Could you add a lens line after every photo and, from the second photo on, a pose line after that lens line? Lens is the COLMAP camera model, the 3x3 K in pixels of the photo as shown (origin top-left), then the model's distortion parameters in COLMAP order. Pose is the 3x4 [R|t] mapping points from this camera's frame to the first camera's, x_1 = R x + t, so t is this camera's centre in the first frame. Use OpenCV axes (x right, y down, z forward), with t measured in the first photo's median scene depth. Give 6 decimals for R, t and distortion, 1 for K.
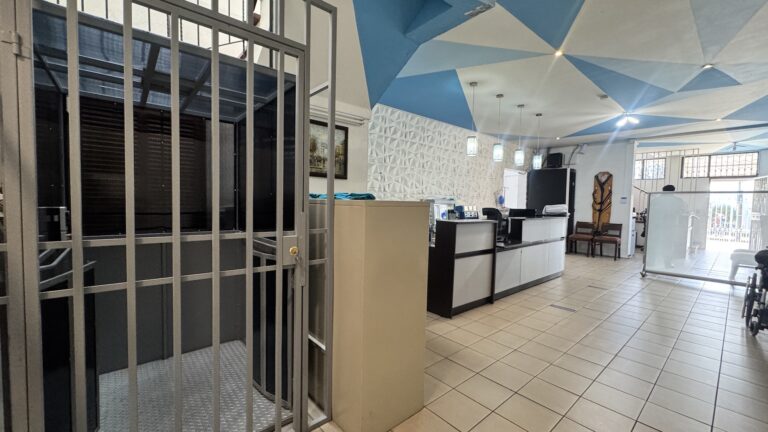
lens RADIAL K [[306.6, 0, 384.0], [0, 306.6, 216.0], [0, 0, 1]] dist [-0.000338, 0.000010]
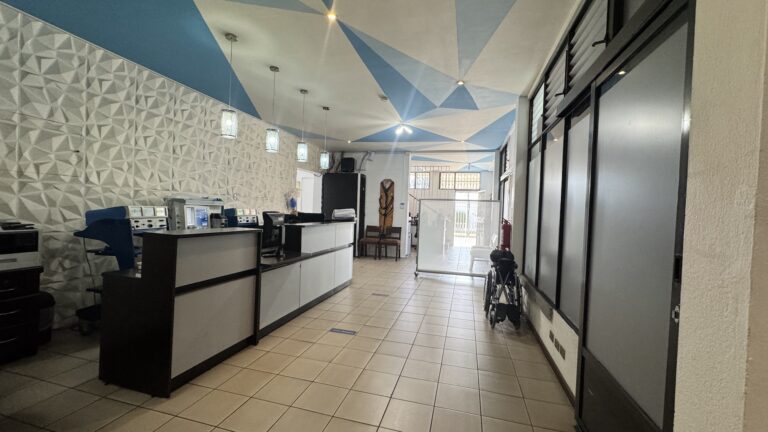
lens RADIAL K [[306.6, 0, 384.0], [0, 306.6, 216.0], [0, 0, 1]] dist [-0.000338, 0.000010]
pose [[0.826457, 0.000933, 0.562998, 0.134215], [0.005732, 0.999933, -0.010071, -0.004913], [-0.562970, 0.011550, 0.826397, 0.158062]]
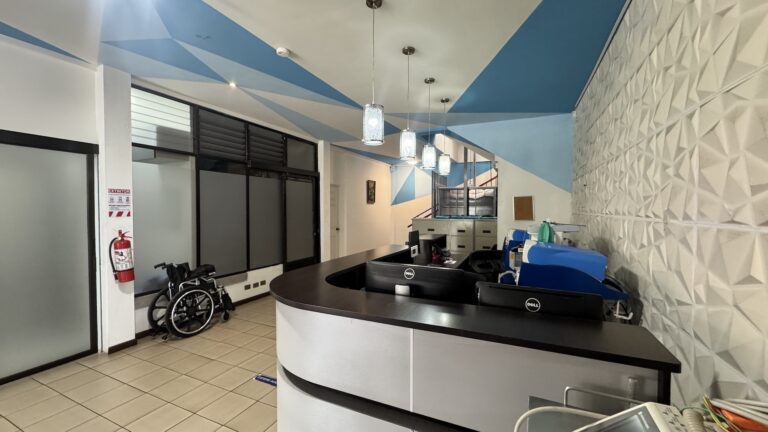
lens RADIAL K [[306.6, 0, 384.0], [0, 306.6, 216.0], [0, 0, 1]] dist [-0.000338, 0.000010]
pose [[-0.906979, -0.012451, -0.420992, 0.618618], [-0.035599, 0.998252, 0.047170, -0.080355], [0.419669, 0.057769, -0.905837, 1.295823]]
